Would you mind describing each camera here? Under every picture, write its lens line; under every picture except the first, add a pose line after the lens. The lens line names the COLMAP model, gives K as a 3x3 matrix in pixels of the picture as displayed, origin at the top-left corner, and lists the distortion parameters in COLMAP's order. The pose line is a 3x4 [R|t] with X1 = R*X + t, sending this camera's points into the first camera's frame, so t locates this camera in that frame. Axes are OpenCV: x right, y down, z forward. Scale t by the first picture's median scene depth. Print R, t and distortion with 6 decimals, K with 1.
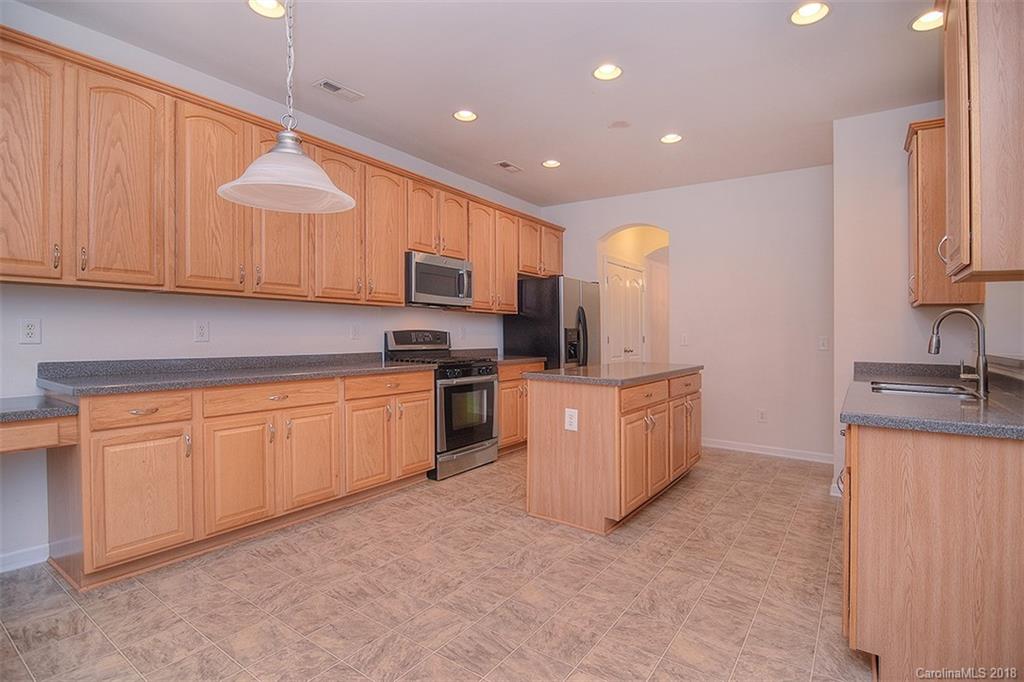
lens RADIAL K [[499.8, 0, 495.7], [0, 499.8, 325.5], [0, 0, 1]] dist [-0.003029, -0.008518]
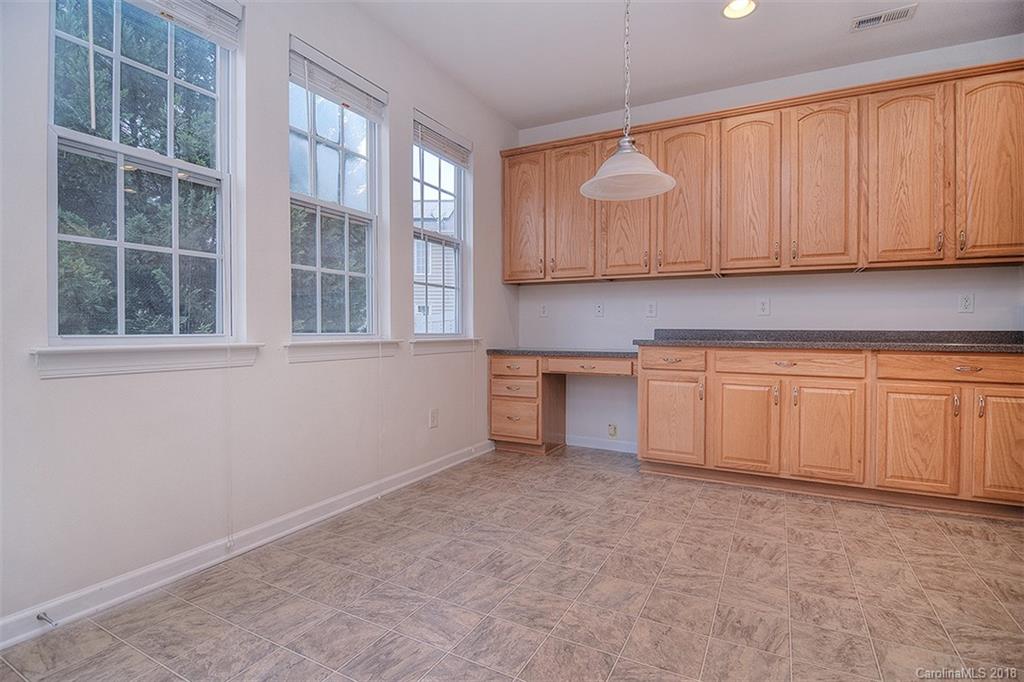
lens RADIAL K [[489.7, 0, 514.6], [0, 489.7, 334.3], [0, 0, 1]] dist [-0.020318, -0.000016]
pose [[0.140759, -0.002473, -0.990041, 0.480749], [0.004618, 0.999988, -0.001842, 0.081295], [0.990033, -0.004313, 0.140768, 0.298079]]
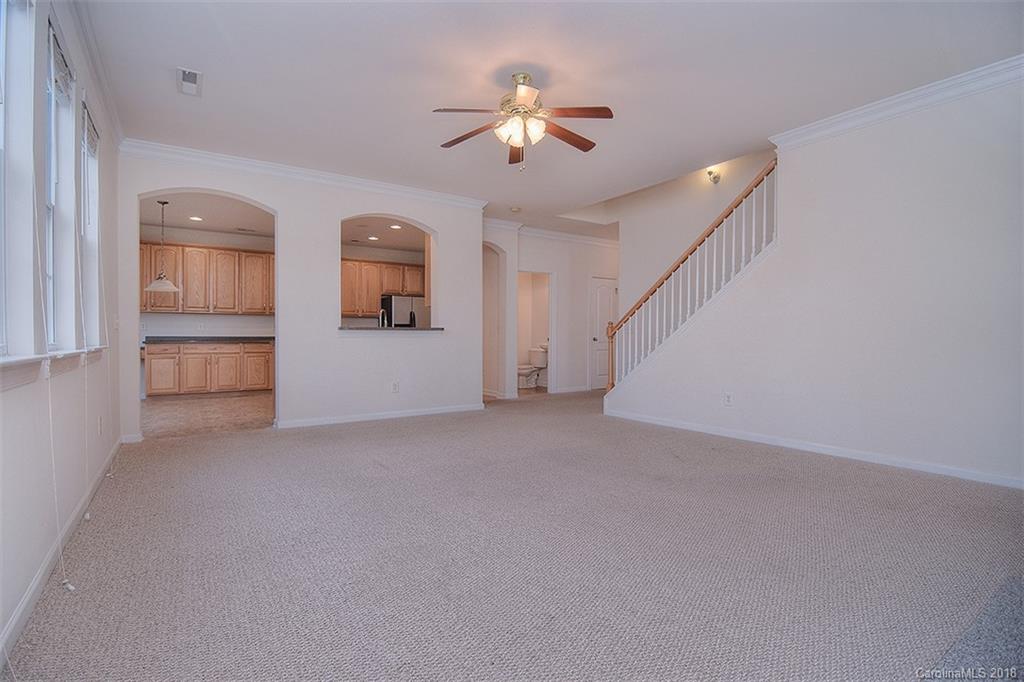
lens RADIAL K [[489.7, 0, 514.6], [0, 489.7, 334.3], [0, 0, 1]] dist [-0.020318, -0.000016]
pose [[0.936155, -0.020230, -0.351004, 2.086400], [0.021218, 0.999774, -0.001030, 0.099131], [0.350946, -0.006483, 0.936373, -0.945479]]
